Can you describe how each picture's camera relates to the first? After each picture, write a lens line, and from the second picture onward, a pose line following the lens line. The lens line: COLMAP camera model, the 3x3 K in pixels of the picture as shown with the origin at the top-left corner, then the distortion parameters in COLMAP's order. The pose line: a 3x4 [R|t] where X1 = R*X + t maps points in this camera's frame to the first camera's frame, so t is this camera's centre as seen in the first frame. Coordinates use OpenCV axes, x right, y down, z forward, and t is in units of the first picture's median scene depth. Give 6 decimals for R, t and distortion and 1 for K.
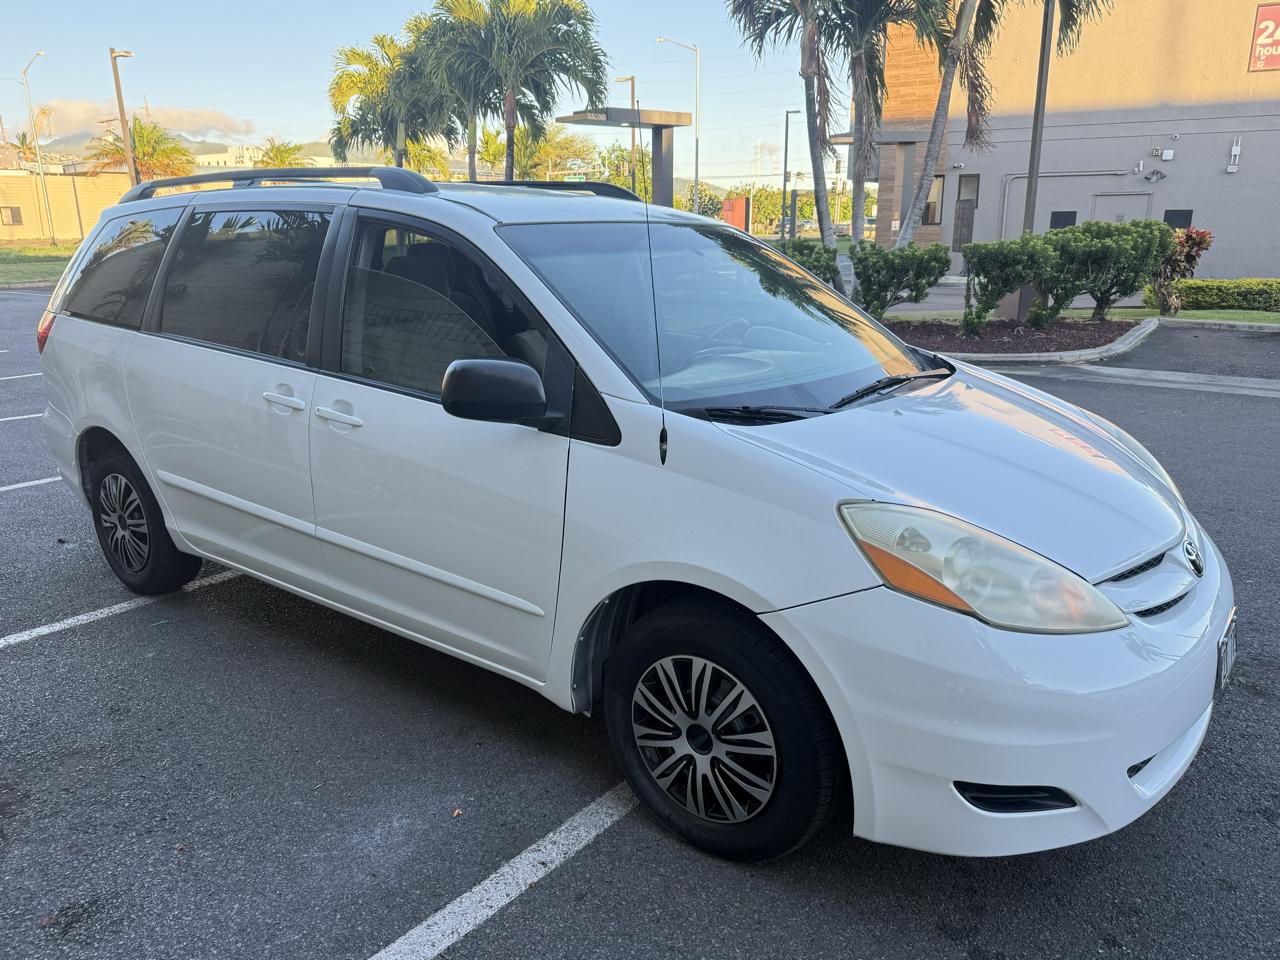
lens RADIAL K [[952.8, 0, 640.0], [0, 952.8, 480.0], [0, 0, 1]] dist [0.035286, -0.053025]
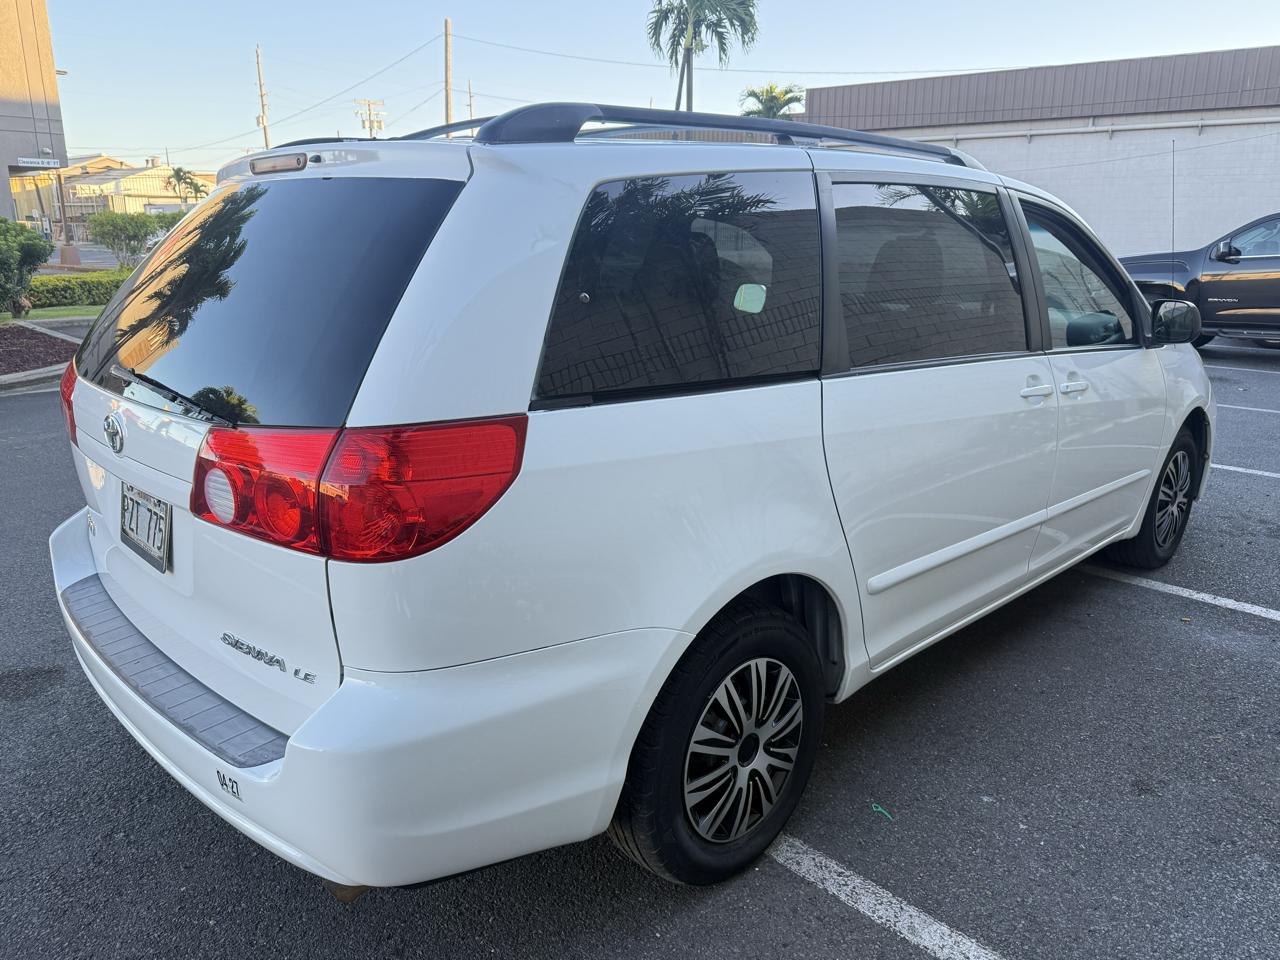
lens RADIAL K [[956.9, 0, 648.4], [0, 956.9, 477.5], [0, 0, 1]] dist [0.025503, -0.039892]
pose [[0.136302, -0.245816, 0.959685, -1.073940], [0.253477, 0.945133, 0.206088, -0.225565], [-0.957691, 0.215168, 0.191132, 0.970198]]
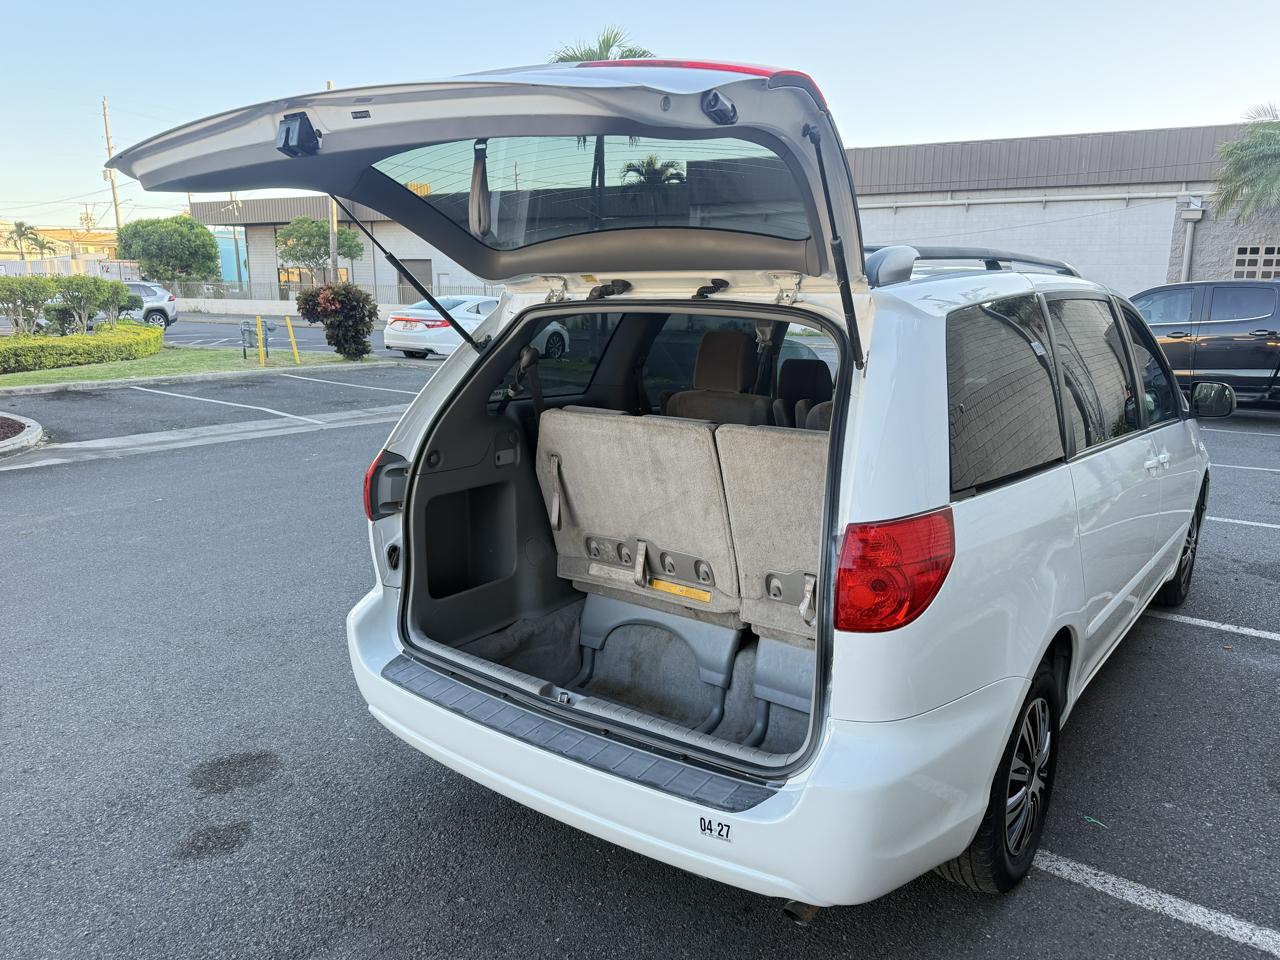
lens RADIAL K [[963.0, 0, 649.8], [0, 963.0, 478.0], [0, 0, 1]] dist [-0.001723, -0.000888]
pose [[-0.015901, -0.193743, 0.980924, -1.183648], [0.252303, 0.948523, 0.191433, -0.338371], [-0.967518, 0.250534, 0.033799, 1.240739]]
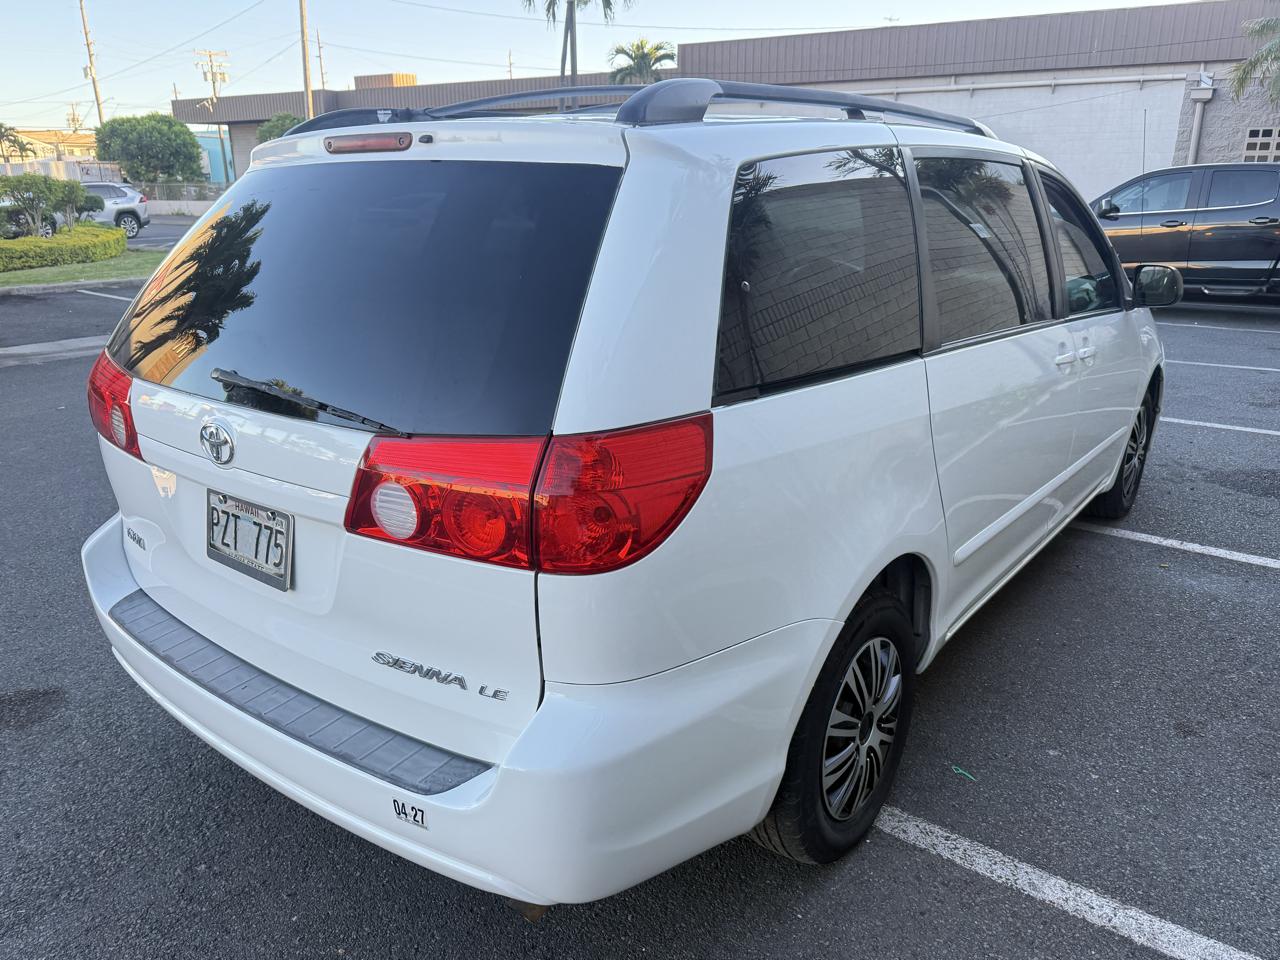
lens RADIAL K [[952.8, 0, 640.0], [0, 952.8, 480.0], [0, 0, 1]] dist [0.035286, -0.053025]
pose [[0.002363, -0.291734, 0.956497, -1.067261], [0.262028, 0.923260, 0.280949, -0.275205], [-0.965057, 0.249965, 0.078625, 1.104762]]
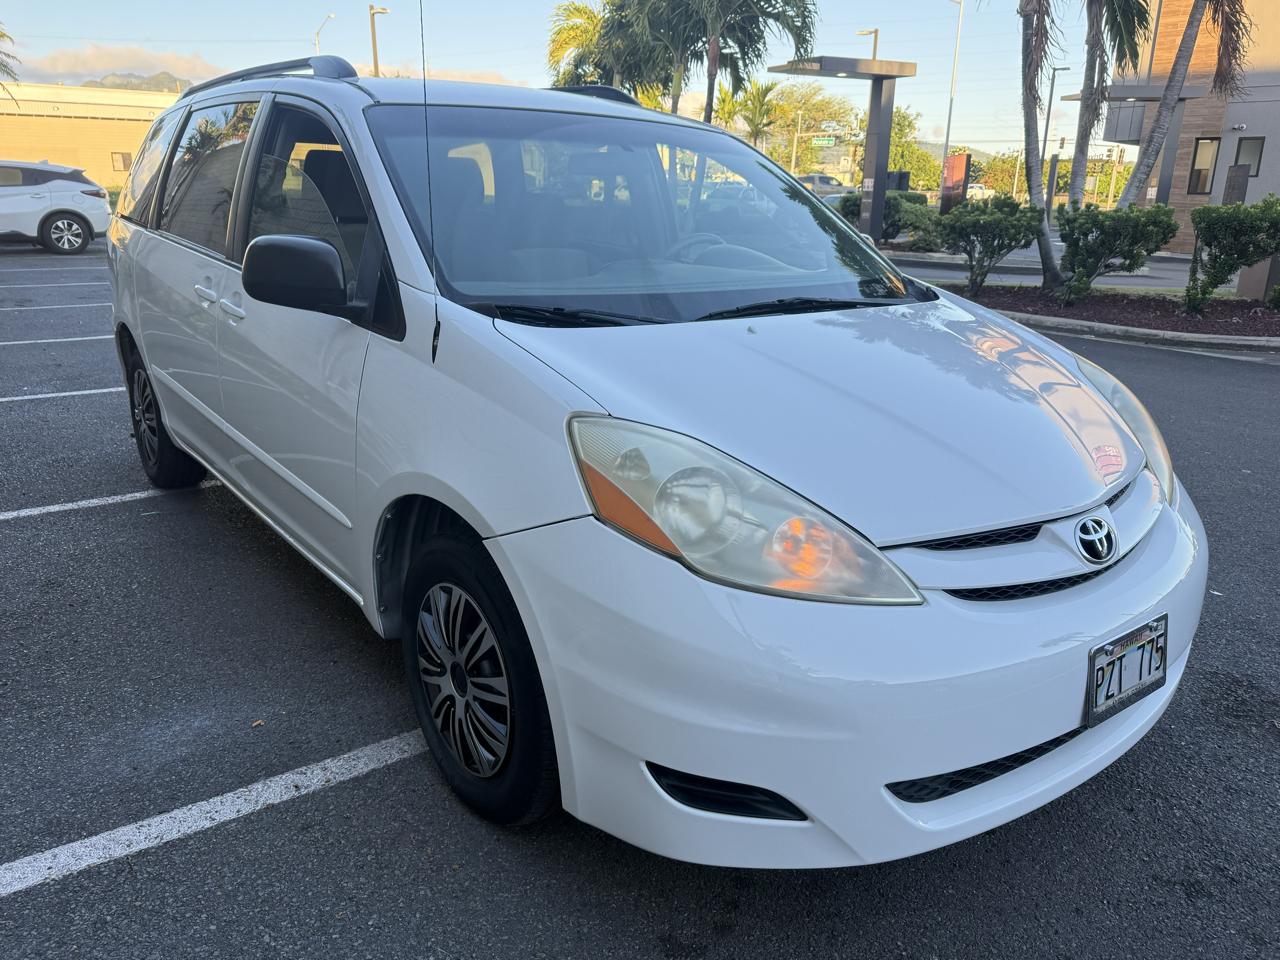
lens RADIAL K [[963.0, 0, 649.8], [0, 963.0, 478.0], [0, 0, 1]] dist [-0.001723, -0.000888]
pose [[0.968843, 0.095775, -0.228409, 0.258014], [-0.089182, 0.995250, 0.039037, 0.022195], [0.231063, -0.017451, 0.972782, 0.109883]]
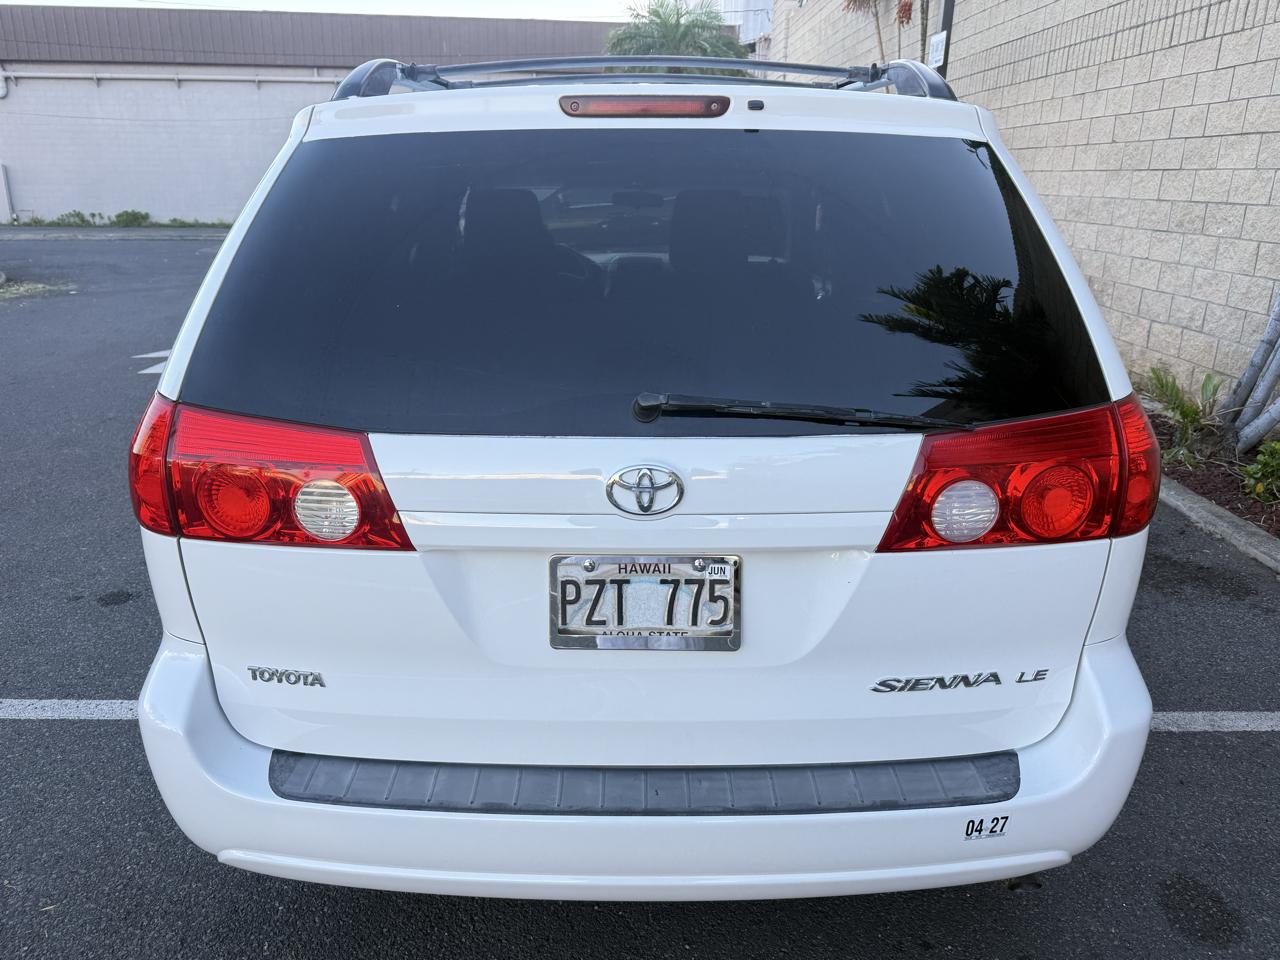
lens RADIAL K [[952.8, 0, 640.0], [0, 952.8, 480.0], [0, 0, 1]] dist [0.035286, -0.053025]
pose [[-0.612290, -0.236396, 0.754465, -0.885050], [0.202278, 0.875658, 0.438529, -0.375988], [-0.764320, 0.421118, -0.488339, 1.513410]]
